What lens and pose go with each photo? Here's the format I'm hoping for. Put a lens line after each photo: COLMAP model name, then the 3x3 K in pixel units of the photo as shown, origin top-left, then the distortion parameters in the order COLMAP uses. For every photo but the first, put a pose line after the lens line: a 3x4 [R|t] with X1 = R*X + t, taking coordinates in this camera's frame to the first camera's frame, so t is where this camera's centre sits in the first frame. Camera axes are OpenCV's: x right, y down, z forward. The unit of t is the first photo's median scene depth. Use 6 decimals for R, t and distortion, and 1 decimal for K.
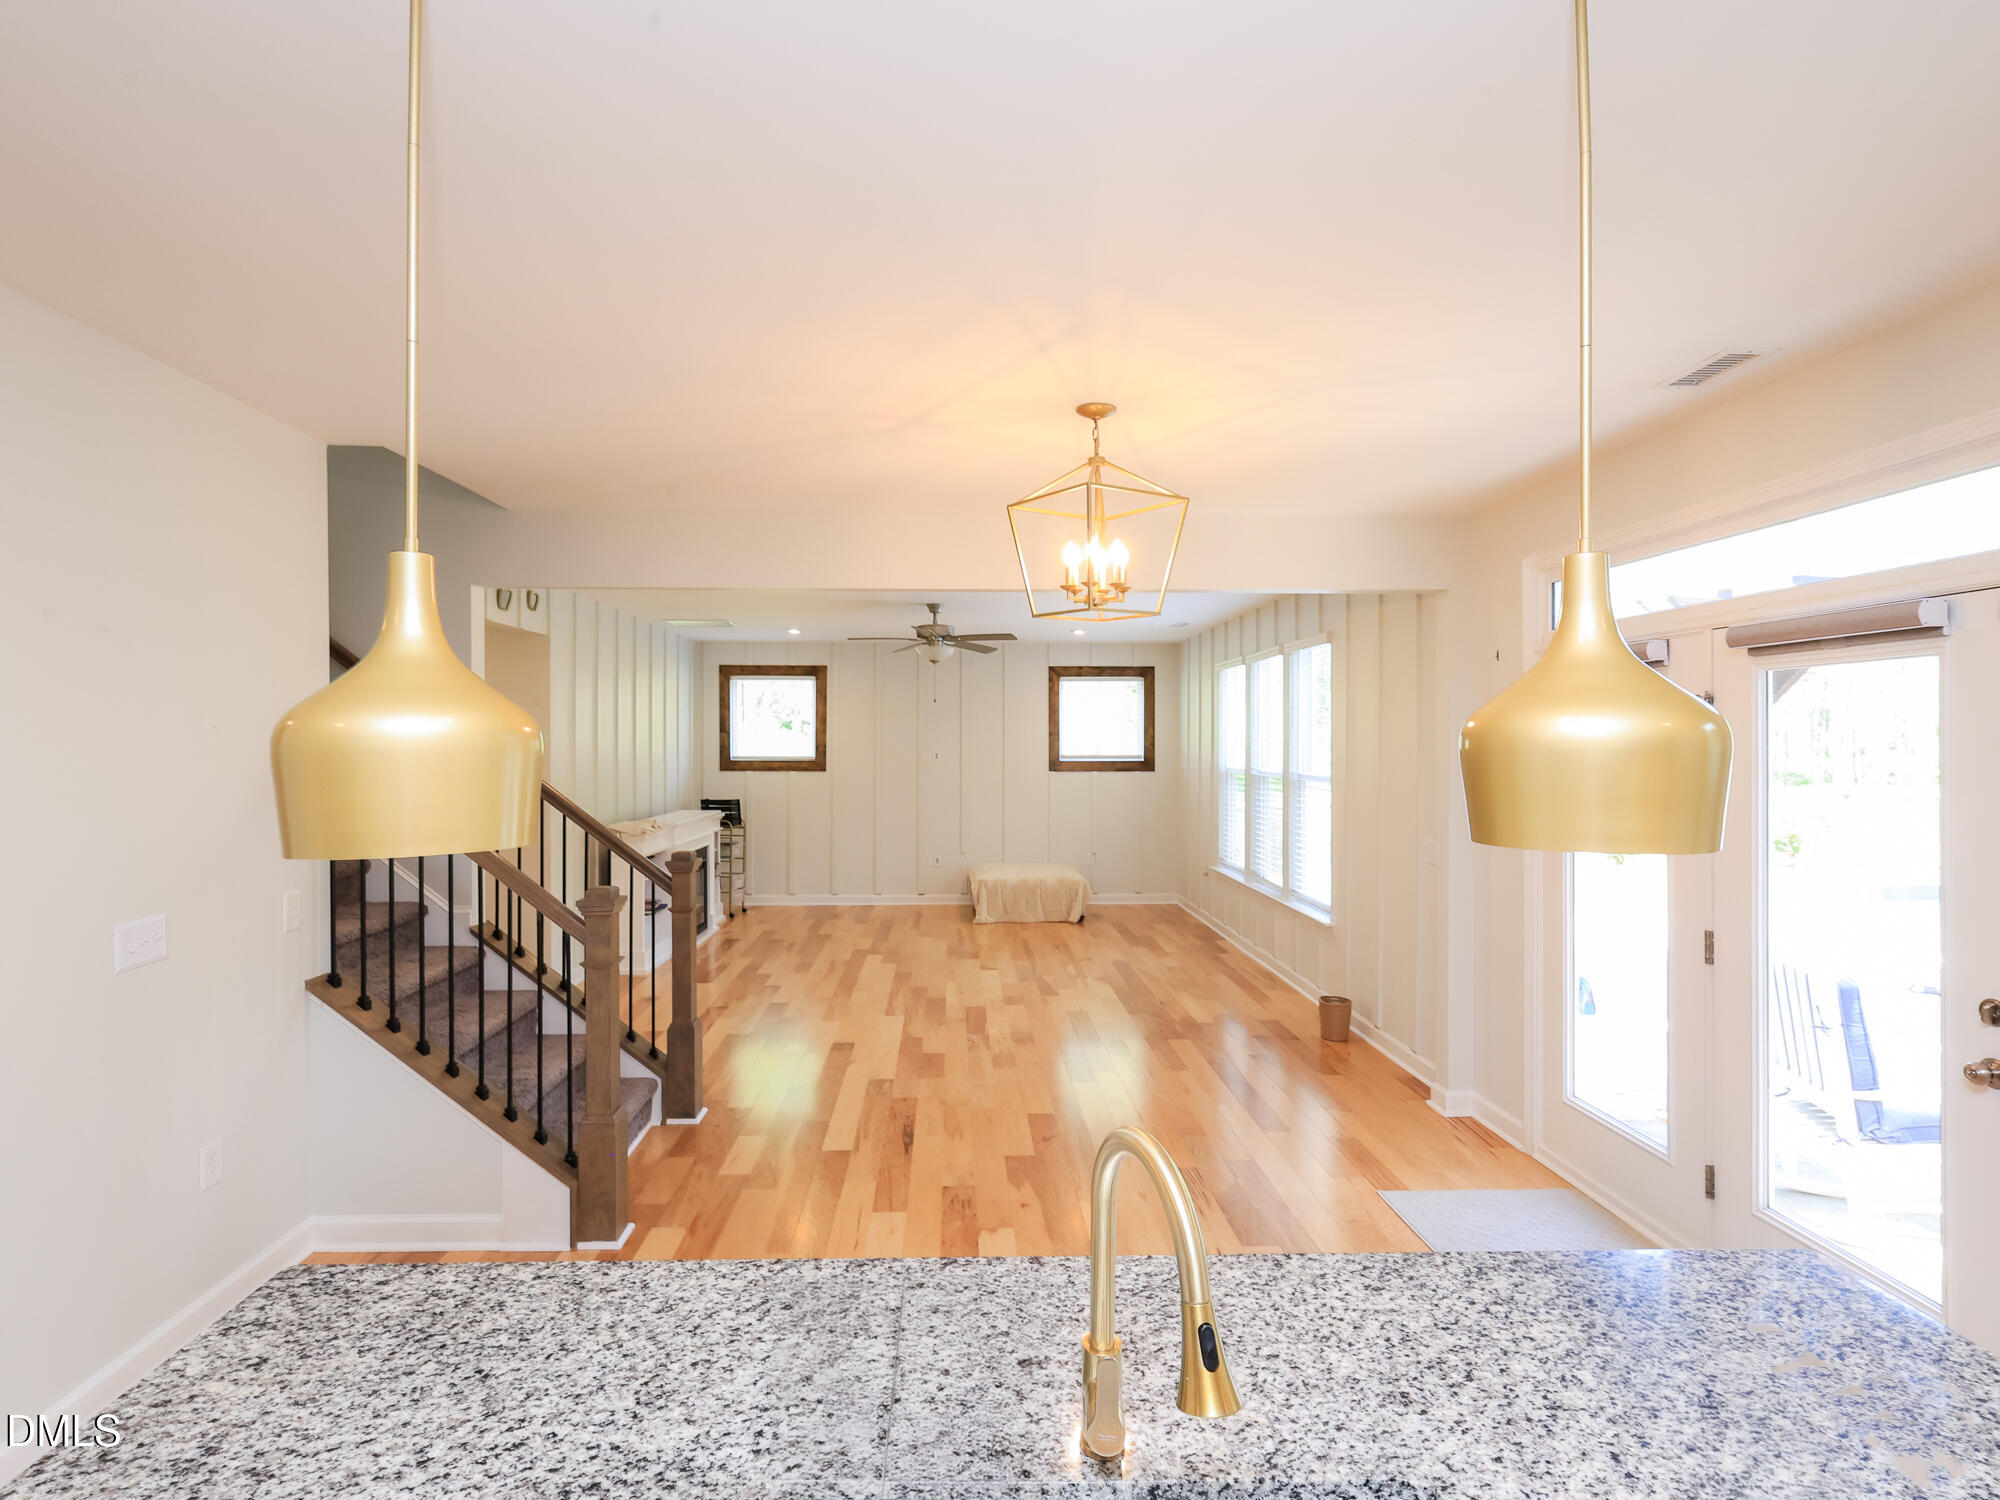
lens RADIAL K [[990.0, 0, 1000.0], [0, 990.0, 750.0], [0, 0, 1]] dist [0.002784, 0.000563]
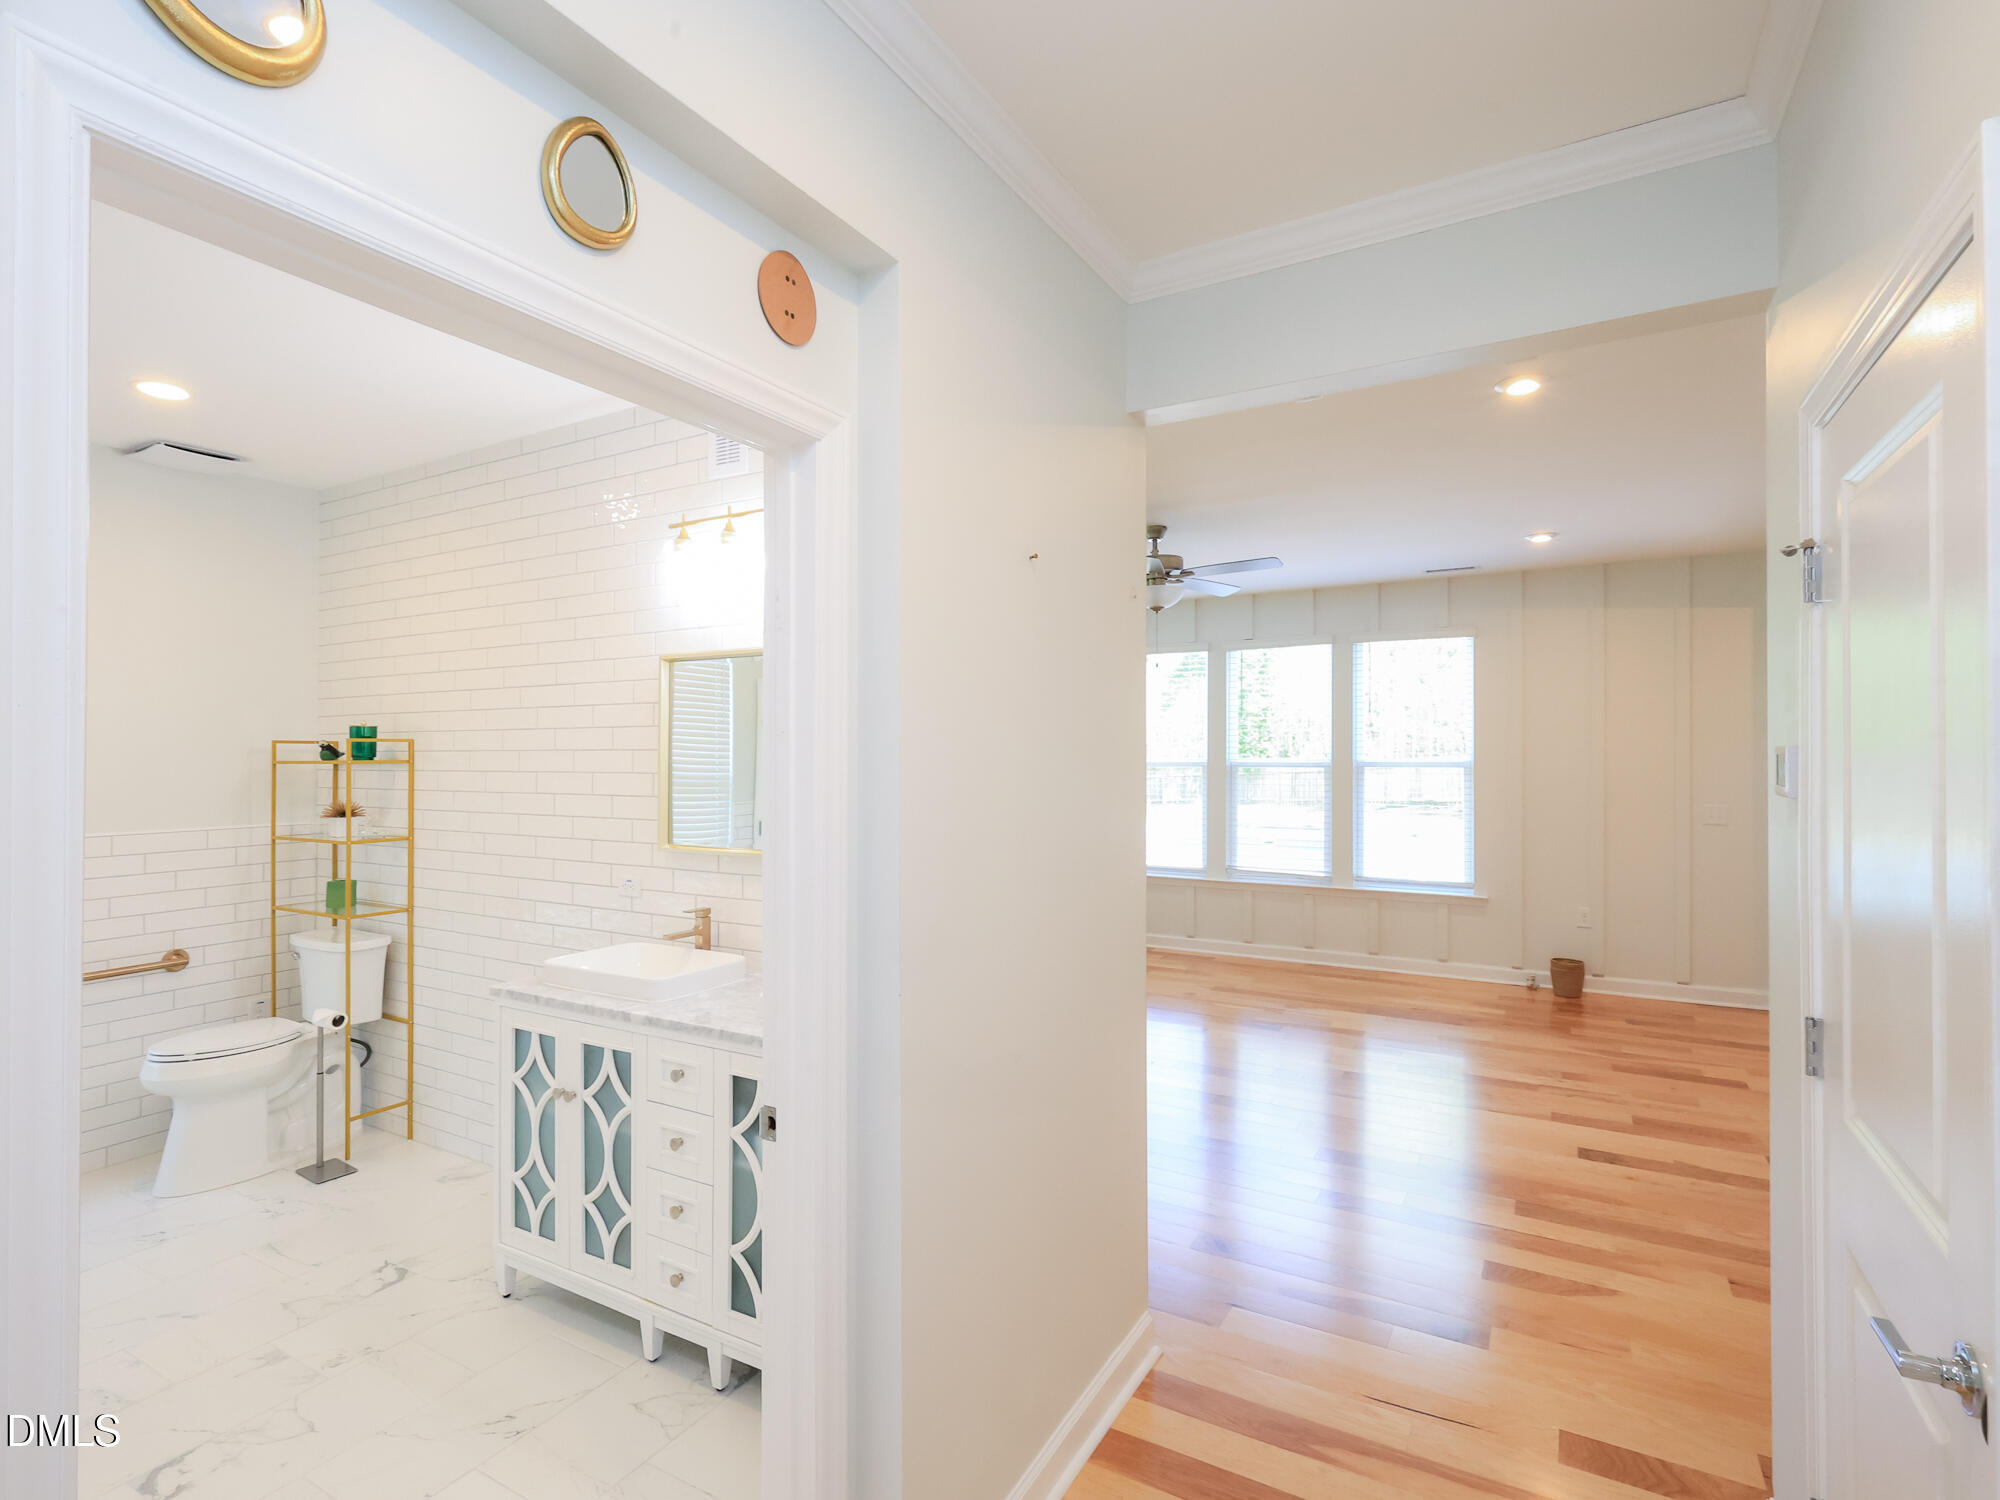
lens RADIAL K [[974.4, 0, 991.7], [0, 974.4, 738.3], [0, 0, 1]] dist [0.000329, -0.000008]
pose [[0.511504, 0.002153, 0.859278, -0.774418], [0.013534, 0.999853, -0.010562, 0.004250], [-0.859174, 0.017032, 0.511399, 0.811600]]
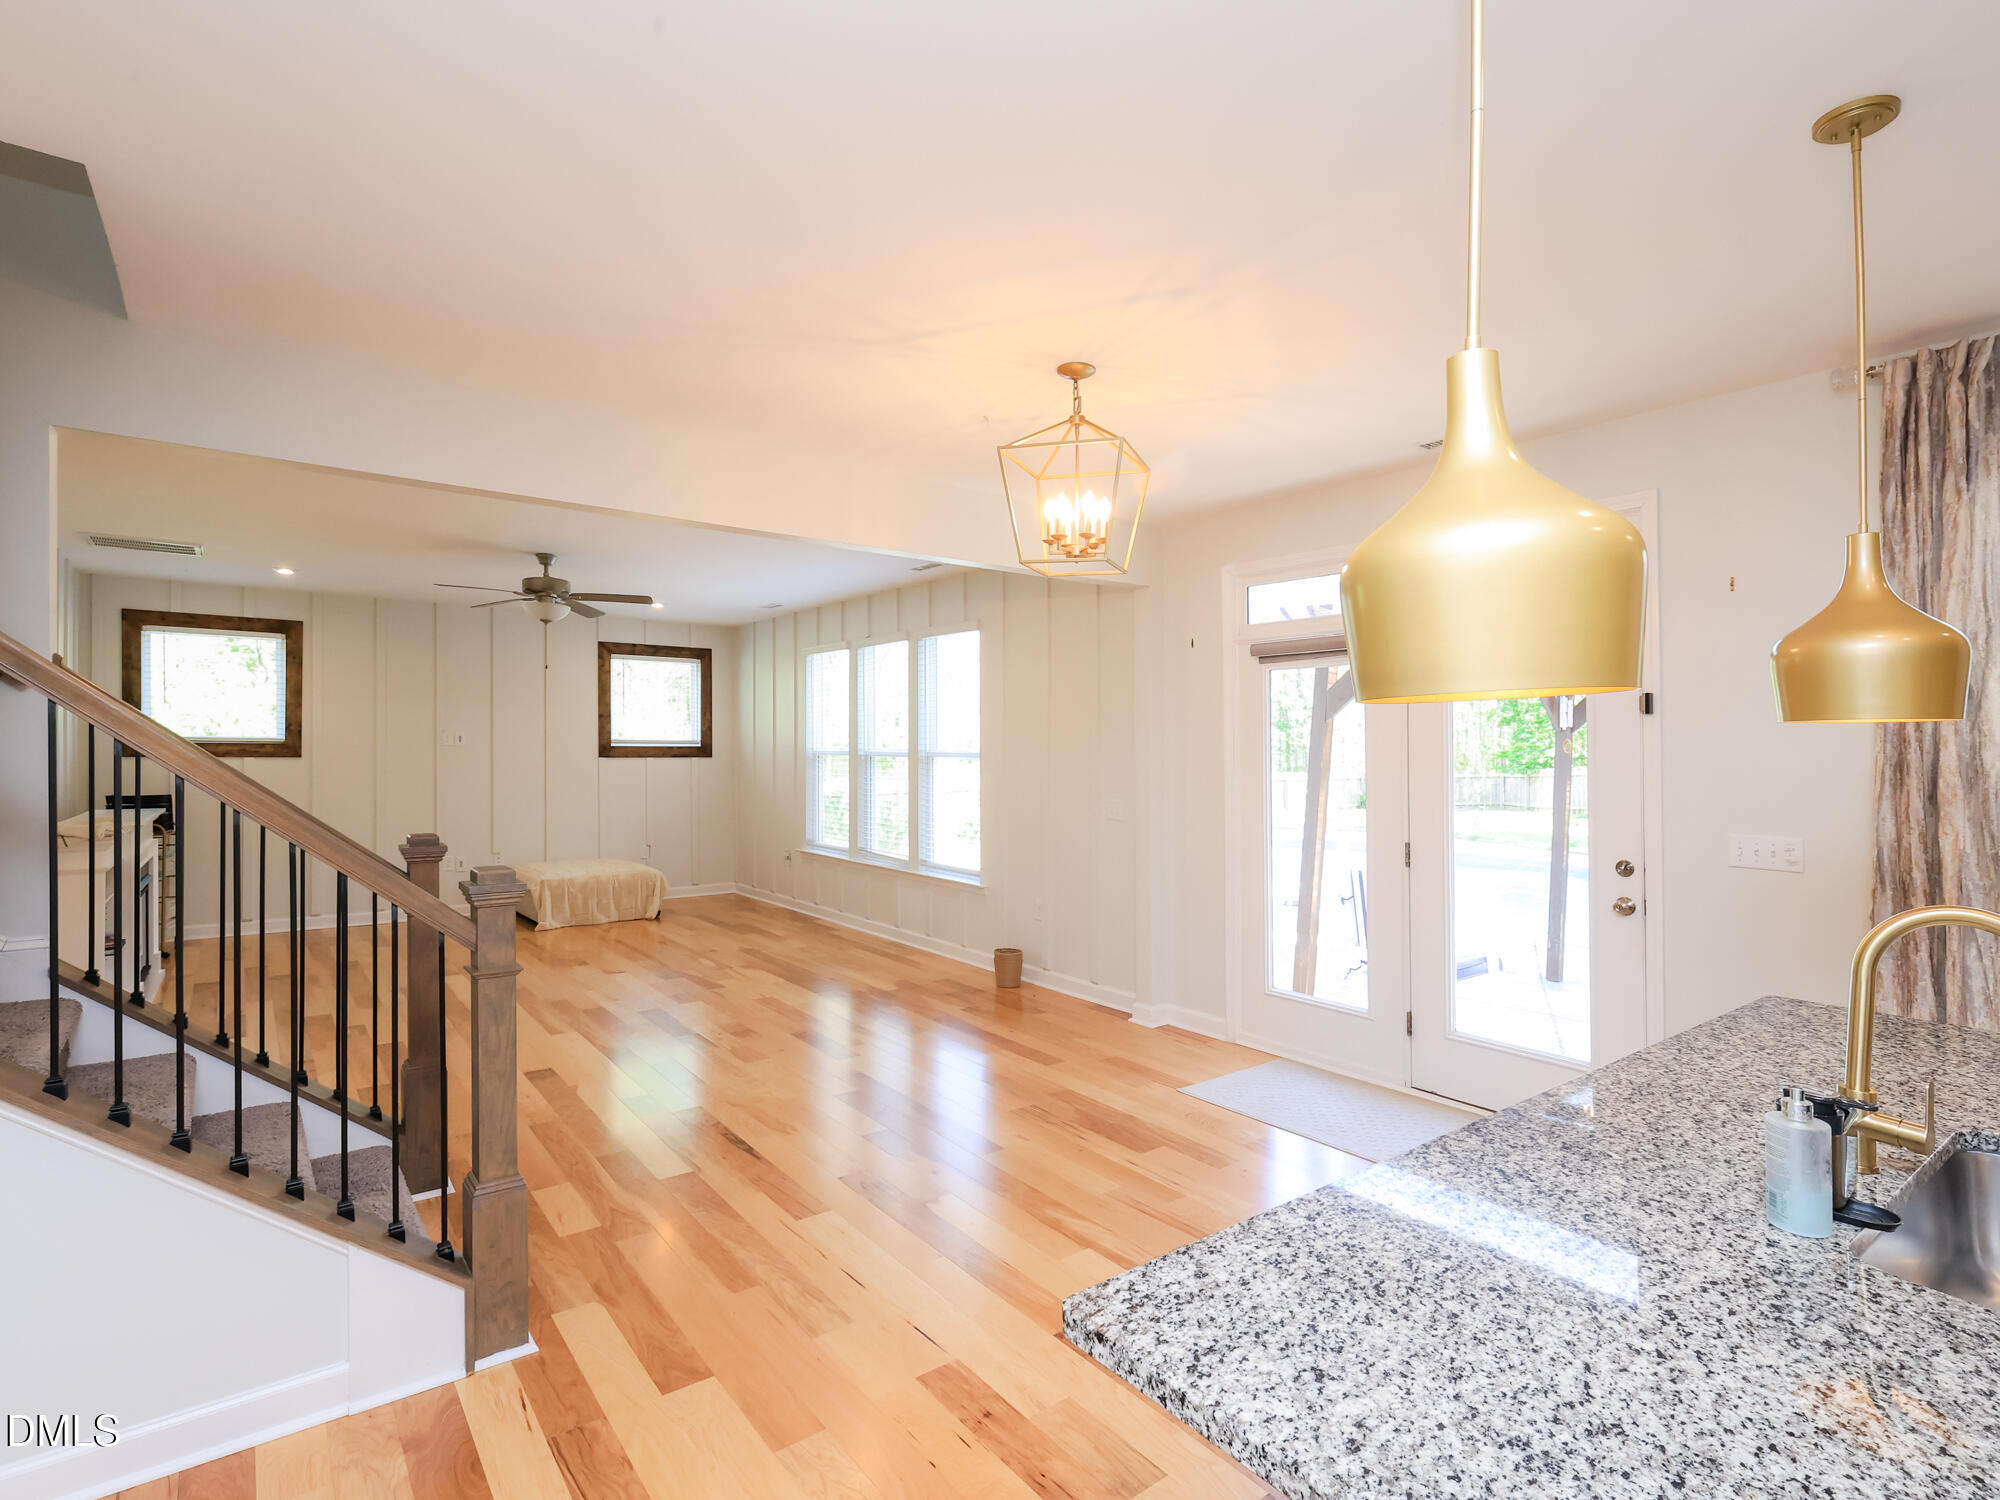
lens RADIAL K [[974.4, 0, 991.7], [0, 974.4, 738.3], [0, 0, 1]] dist [0.000329, -0.000008]
pose [[0.820769, 0.010082, 0.571171, -0.245603], [-0.001344, 0.999876, -0.015717, 0.026320], [-0.571259, 0.012132, 0.820680, 0.094494]]
